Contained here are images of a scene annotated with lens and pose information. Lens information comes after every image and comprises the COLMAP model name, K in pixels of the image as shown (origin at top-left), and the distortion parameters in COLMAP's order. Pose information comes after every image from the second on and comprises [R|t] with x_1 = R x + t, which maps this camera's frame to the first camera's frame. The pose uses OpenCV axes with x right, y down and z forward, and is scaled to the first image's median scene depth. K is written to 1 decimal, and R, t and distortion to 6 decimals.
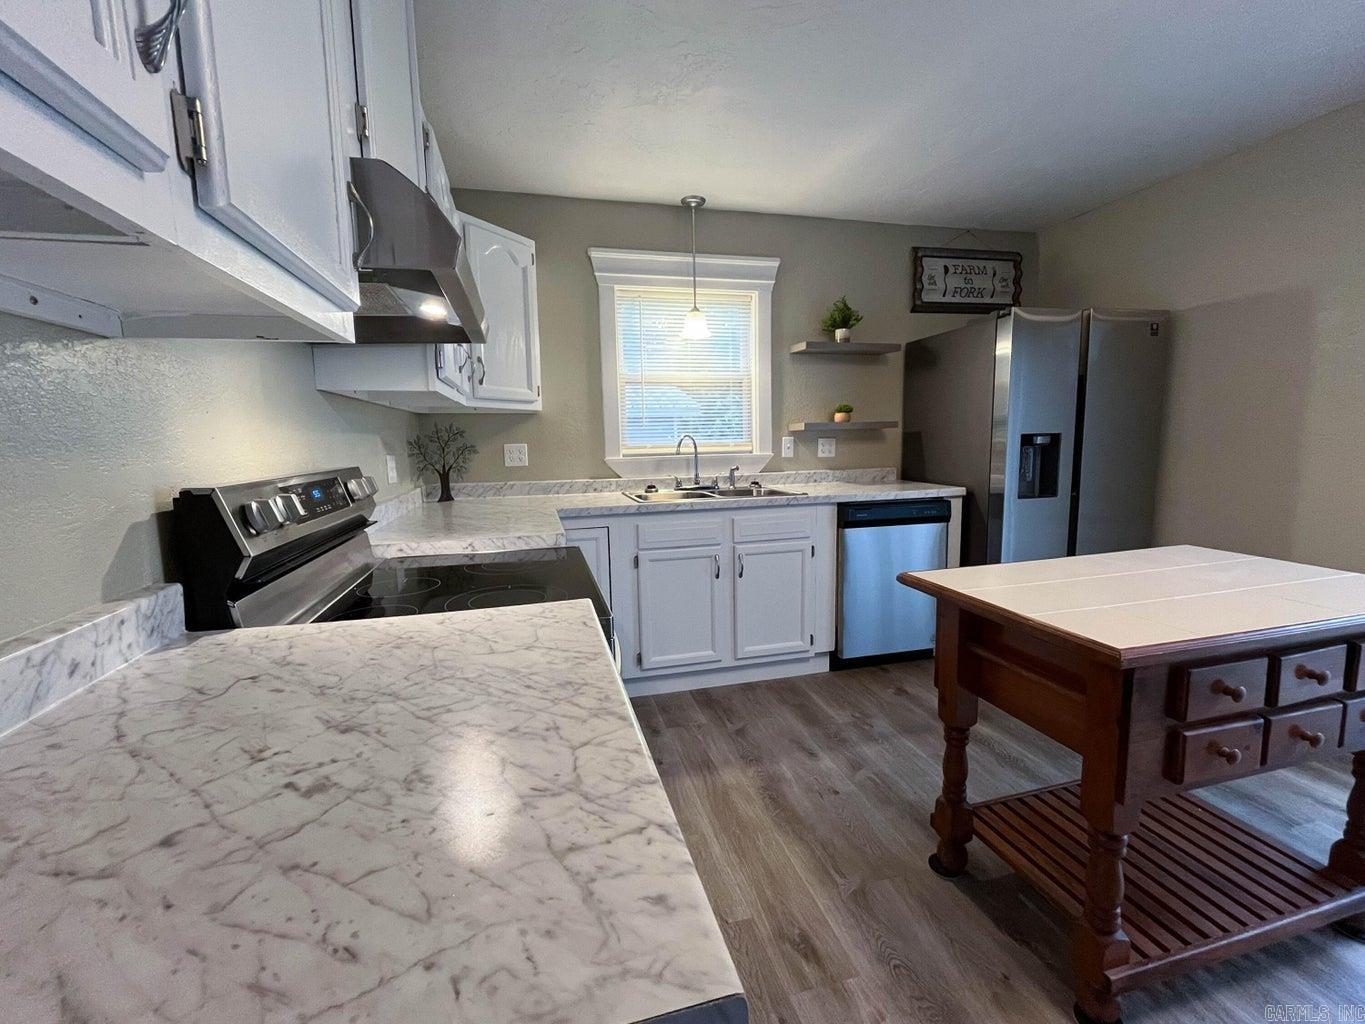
lens RADIAL K [[578.3, 0, 682.5], [0, 578.3, 512.0], [0, 0, 1]] dist [0.000567, 0.000541]
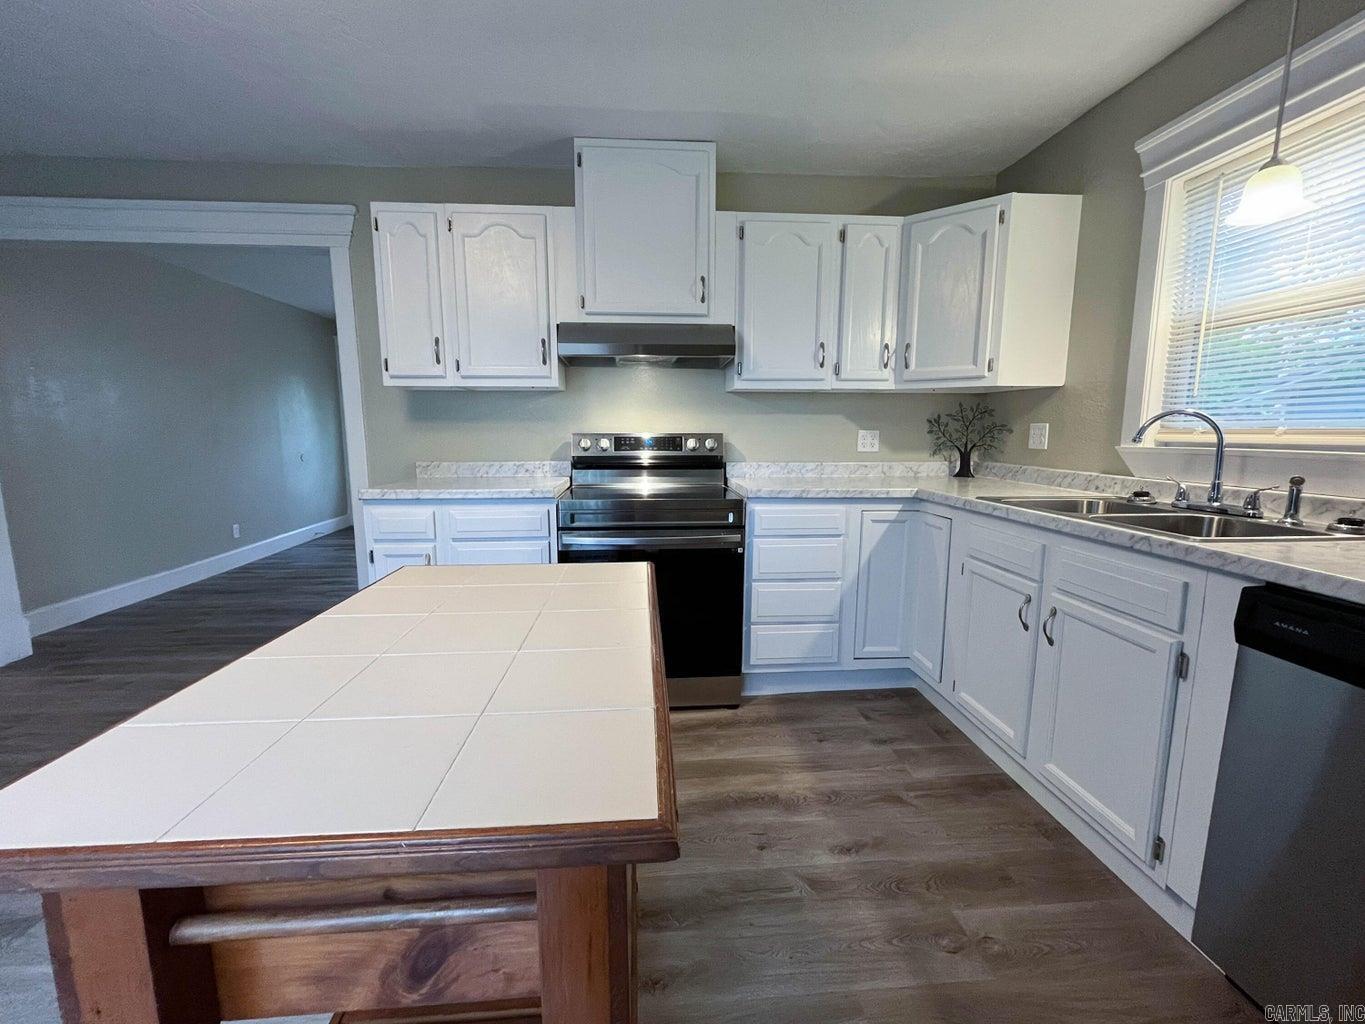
lens RADIAL K [[578.3, 0, 682.5], [0, 578.3, 512.0], [0, 0, 1]] dist [0.000567, 0.000541]
pose [[-0.171906, 0.157933, -0.972371, 0.653226], [-0.122573, 0.975966, 0.180186, -0.076510], [0.977458, 0.150162, -0.148416, 0.607349]]
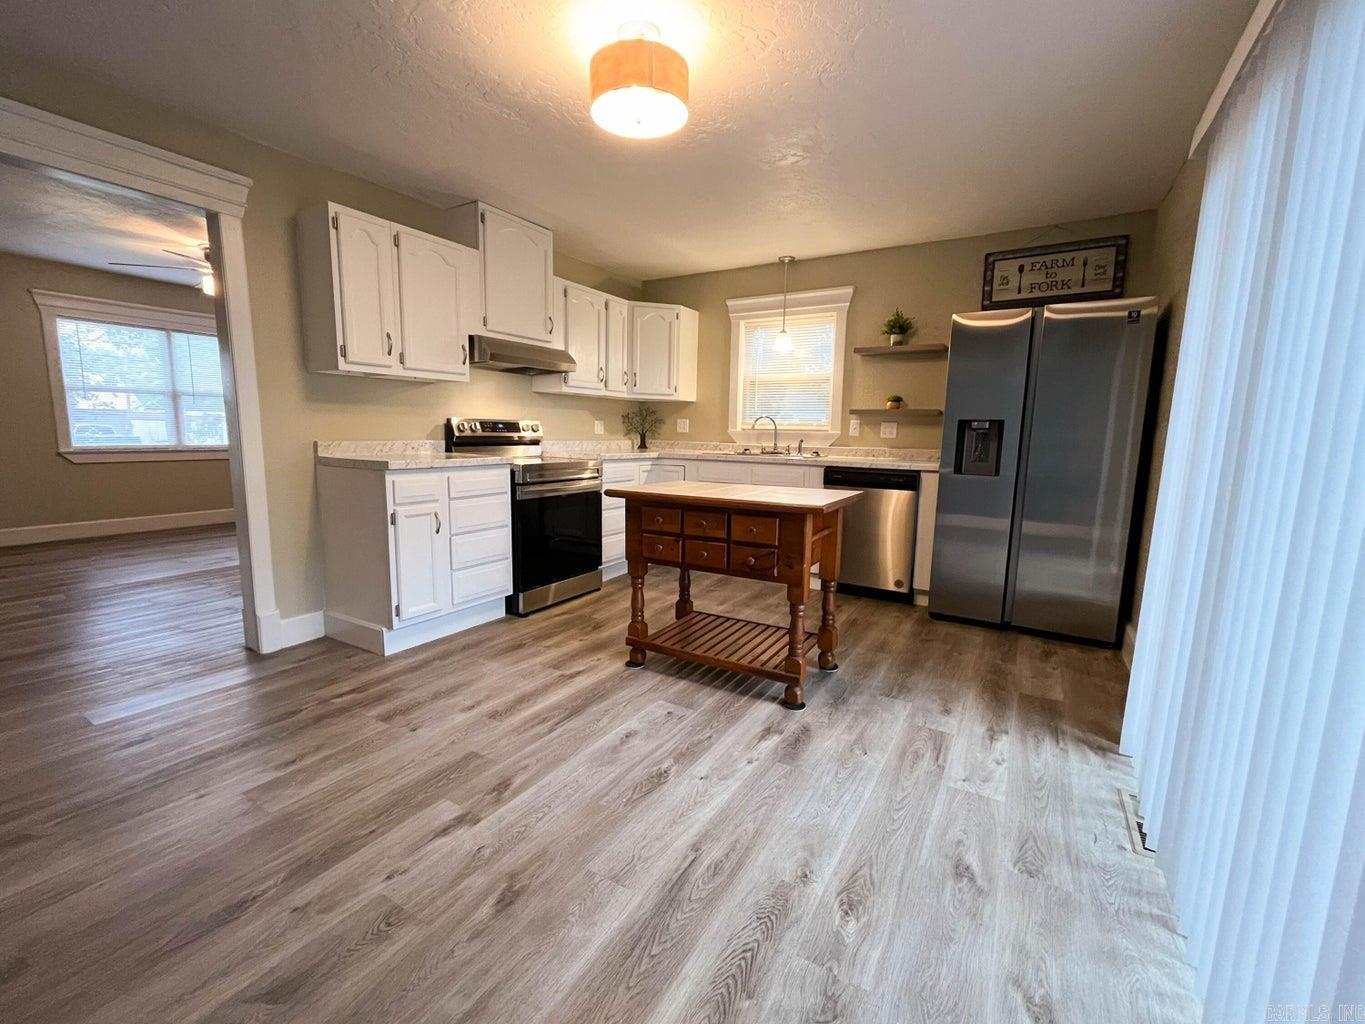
lens RADIAL K [[578.3, 0, 682.5], [0, 578.3, 512.0], [0, 0, 1]] dist [0.000567, 0.000541]
pose [[0.701218, 0.135829, -0.699889, 0.929159], [-0.125636, 0.989863, 0.066230, 0.040439], [0.701790, 0.041490, 0.711174, -0.209191]]
